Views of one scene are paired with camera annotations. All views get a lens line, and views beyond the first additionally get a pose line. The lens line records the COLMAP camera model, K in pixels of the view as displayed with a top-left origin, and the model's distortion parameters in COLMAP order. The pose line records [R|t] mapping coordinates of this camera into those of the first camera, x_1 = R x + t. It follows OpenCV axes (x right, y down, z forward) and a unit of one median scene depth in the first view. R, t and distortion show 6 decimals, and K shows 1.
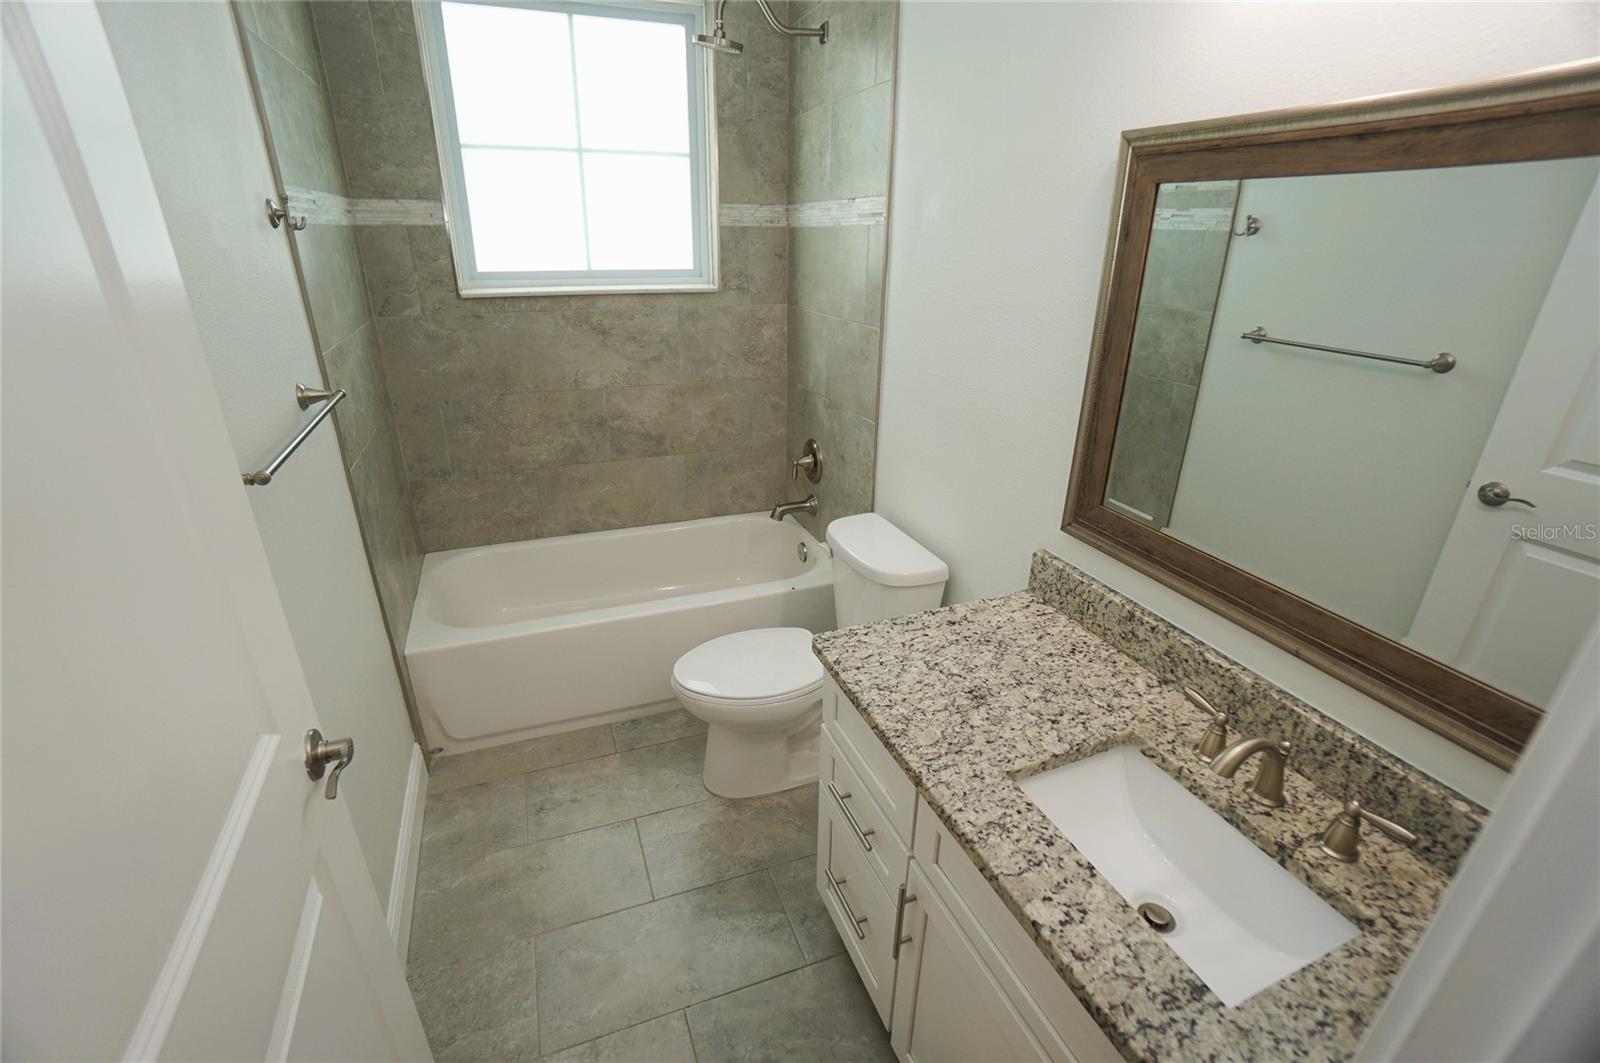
lens RADIAL K [[700.6, 0, 792.8], [0, 700.6, 530.4], [0, 0, 1]] dist [-0.046731, 0.005635]
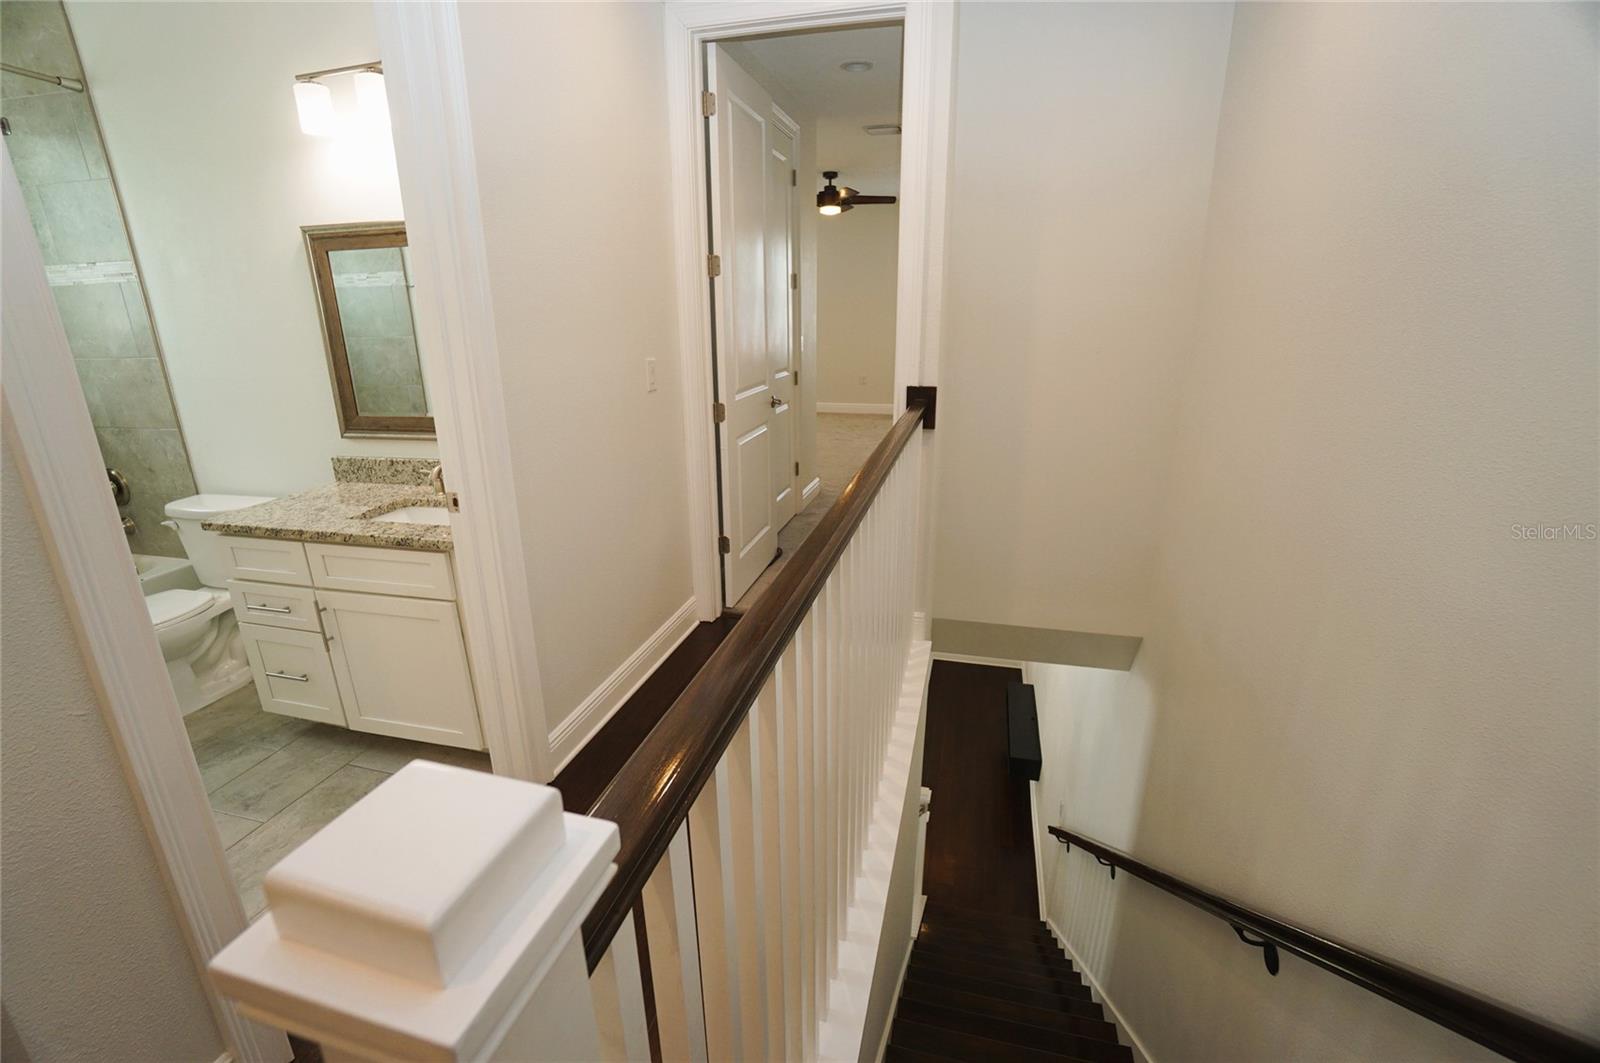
lens RADIAL K [[700.6, 0, 799.7], [0, 700.6, 538.0], [0, 0, 1]] dist [-0.046731, 0.005635]
pose [[0.572347, -0.264759, 0.776094, -0.279648], [0.331634, 0.940324, 0.076215, 0.366030], [-0.749959, 0.213758, 0.625995, -0.689489]]
